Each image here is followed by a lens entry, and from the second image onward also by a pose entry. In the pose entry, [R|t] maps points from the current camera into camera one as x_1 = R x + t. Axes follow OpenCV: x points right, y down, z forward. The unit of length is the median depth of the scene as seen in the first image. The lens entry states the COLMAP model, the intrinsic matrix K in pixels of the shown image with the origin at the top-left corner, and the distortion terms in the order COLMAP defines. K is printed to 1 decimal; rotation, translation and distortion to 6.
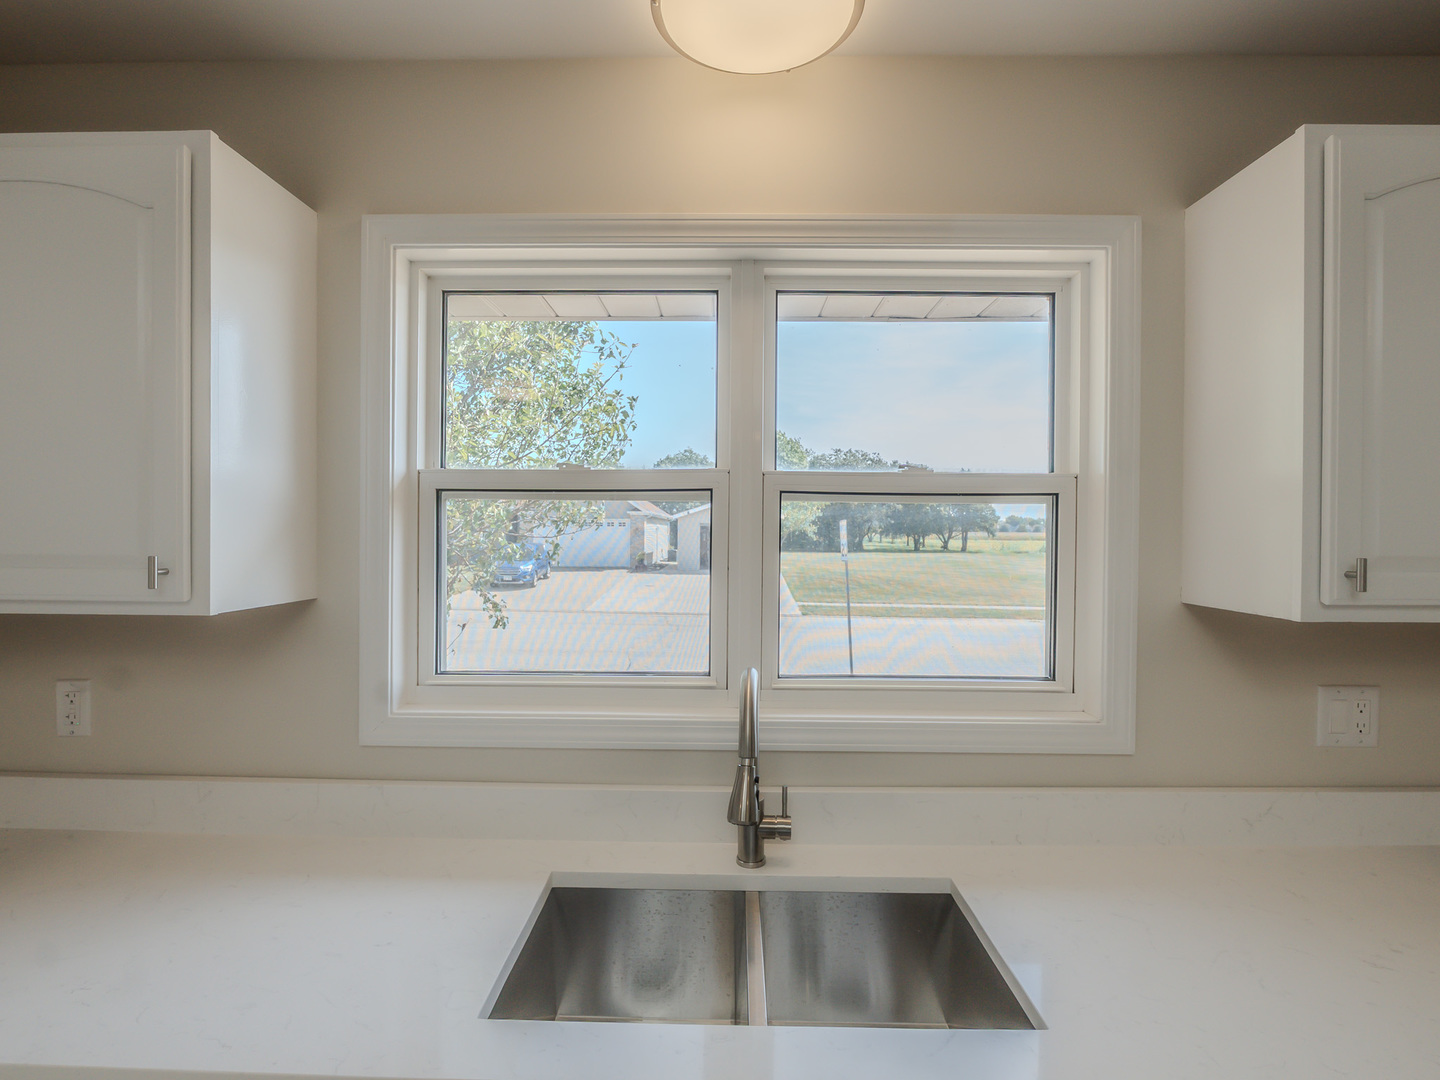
lens RADIAL K [[736.3, 0, 713.8], [0, 736.3, 541.5], [0, 0, 1]] dist [-0.014993, 0.002457]
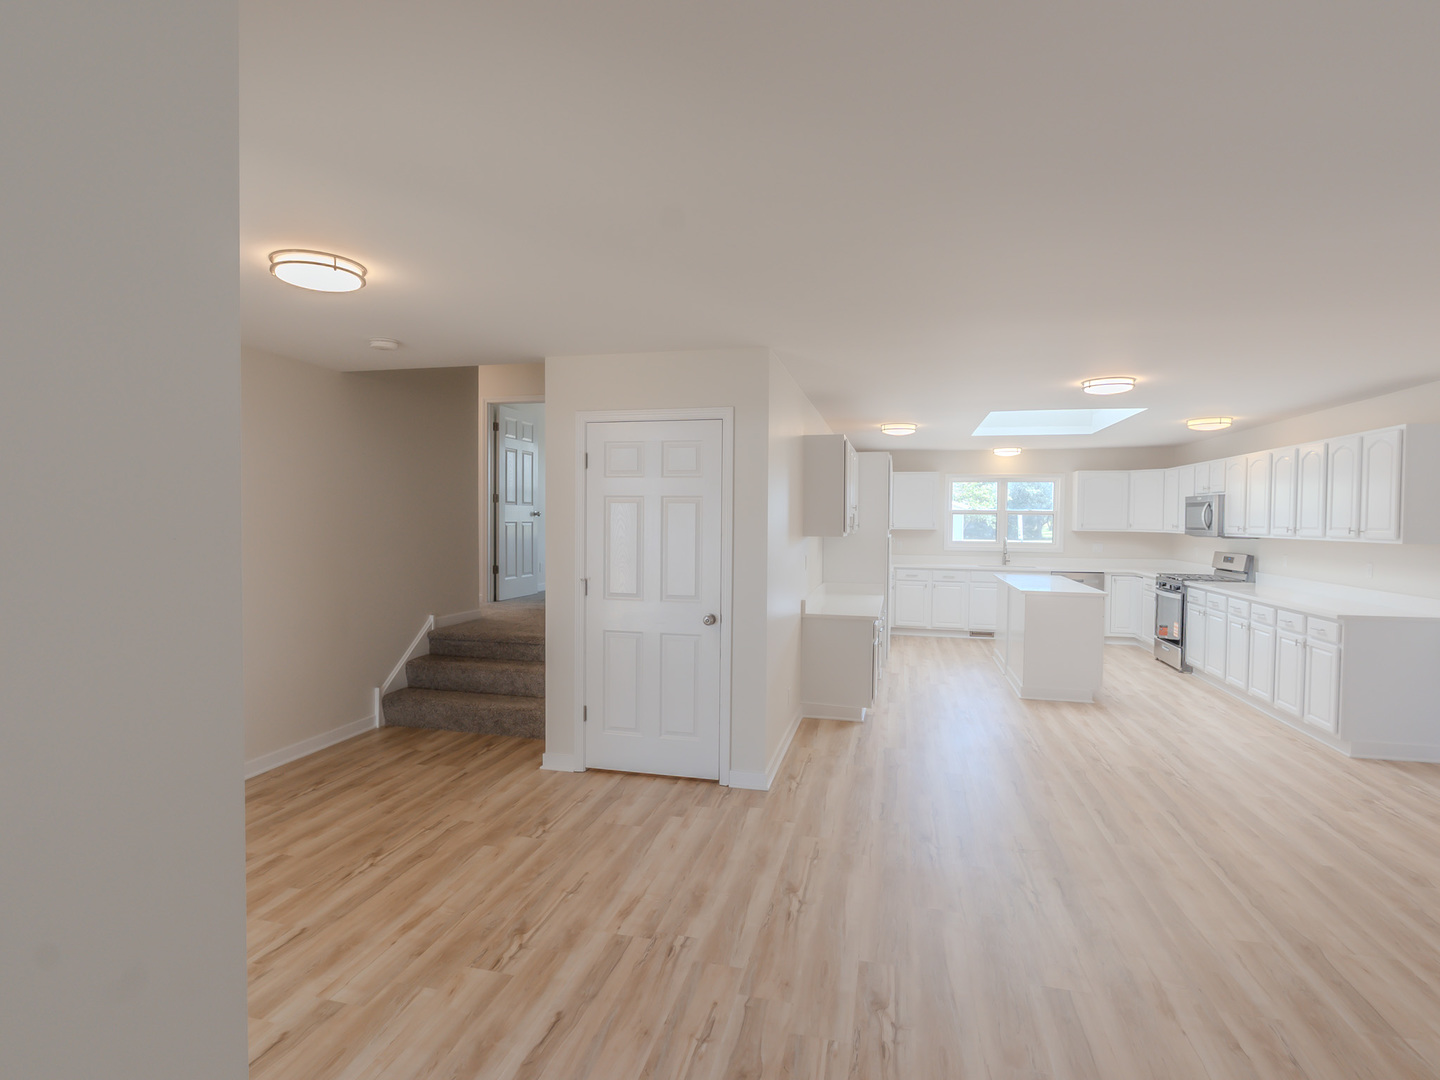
lens RADIAL K [[736.3, 0, 713.8], [0, 736.3, 541.5], [0, 0, 1]] dist [-0.014993, 0.002457]
pose [[0.975436, 0.011285, -0.219995, -0.968645], [-0.008056, 0.999846, 0.015568, 0.082464], [0.220137, -0.013413, 0.975377, -5.619221]]
